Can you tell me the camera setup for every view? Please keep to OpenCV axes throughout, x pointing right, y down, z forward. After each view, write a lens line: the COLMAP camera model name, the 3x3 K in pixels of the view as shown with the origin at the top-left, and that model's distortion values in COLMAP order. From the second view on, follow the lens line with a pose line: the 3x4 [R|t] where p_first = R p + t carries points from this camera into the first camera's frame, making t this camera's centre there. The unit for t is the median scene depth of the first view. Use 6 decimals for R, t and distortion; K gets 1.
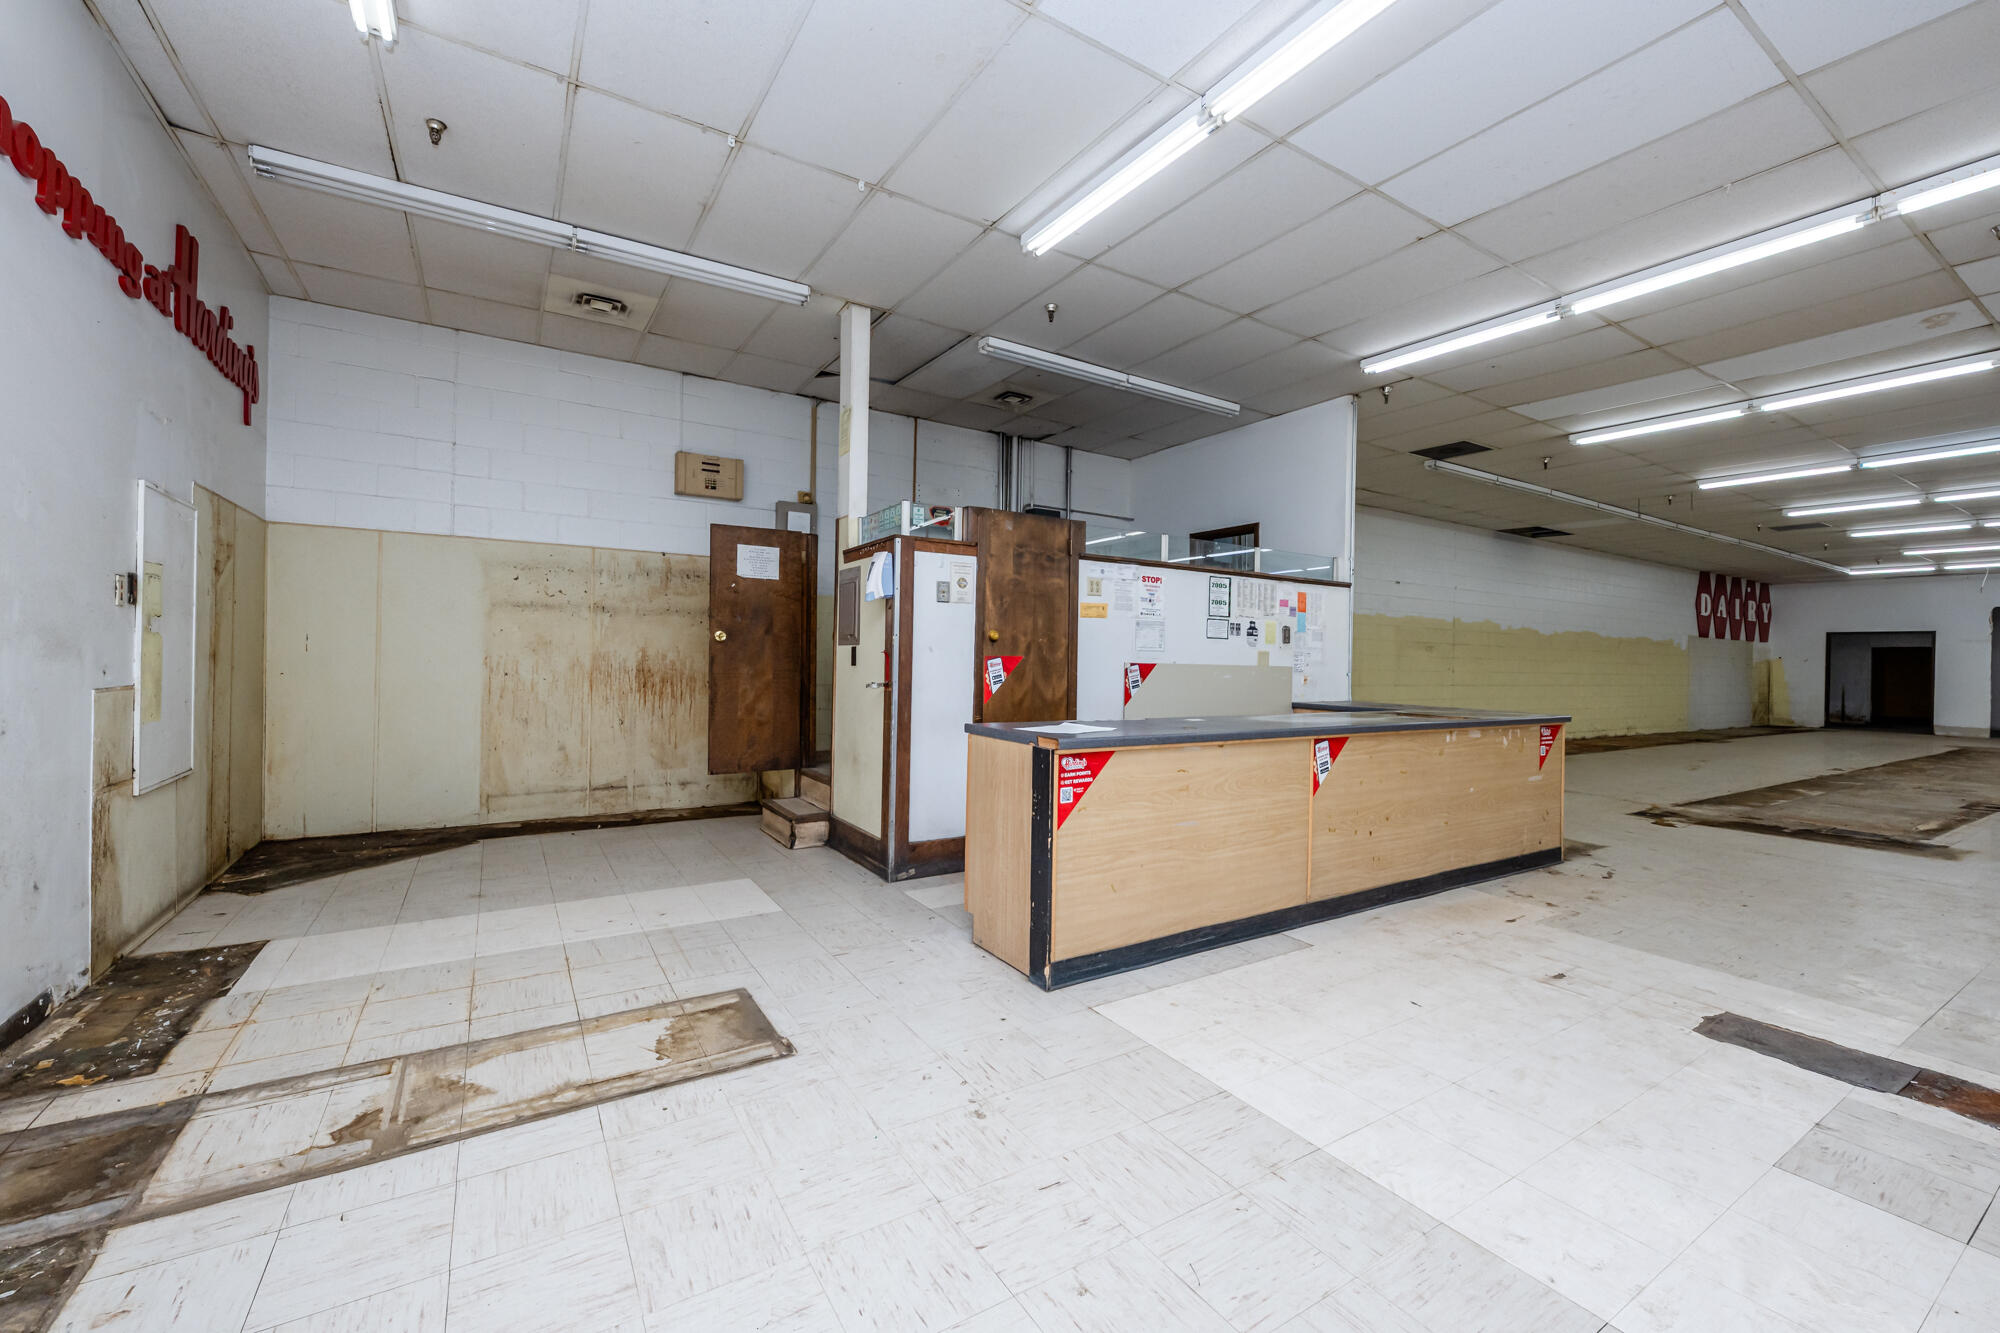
lens RADIAL K [[798.7, 0, 995.7], [0, 798.7, 661.6], [0, 0, 1]] dist [0.000337, 0.000160]
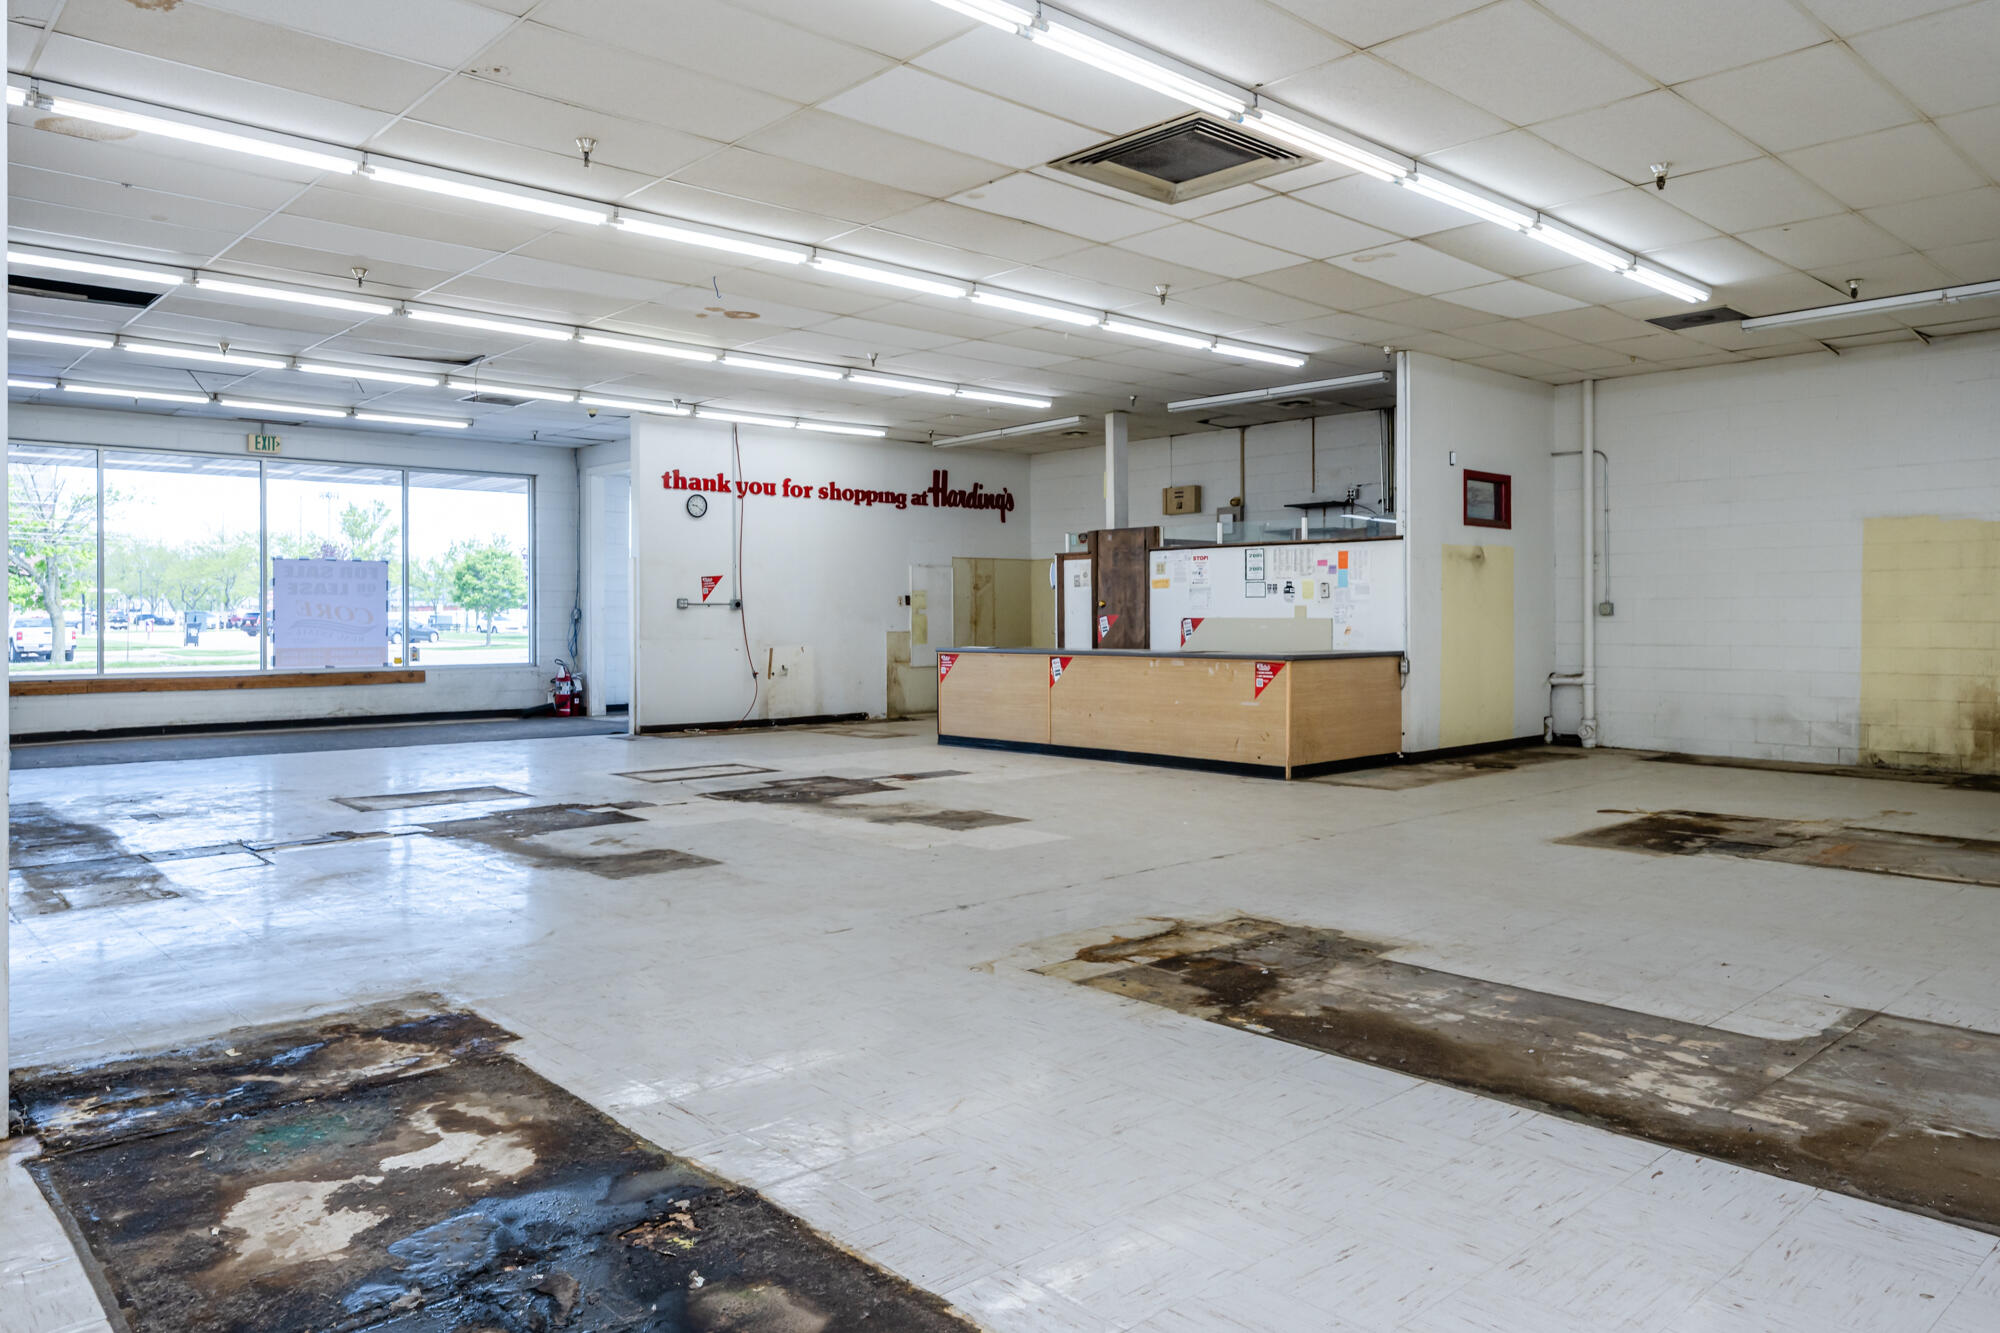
lens RADIAL K [[1377.9, 0, 1001.3], [0, 1377.9, 654.3], [0, 0, 1]] dist [-0.002899, -0.000098]
pose [[0.188558, 0.006661, -0.982039, 2.629207], [0.003034, 0.999968, 0.007365, 0.050023], [0.982057, -0.004368, 0.188532, 0.208250]]
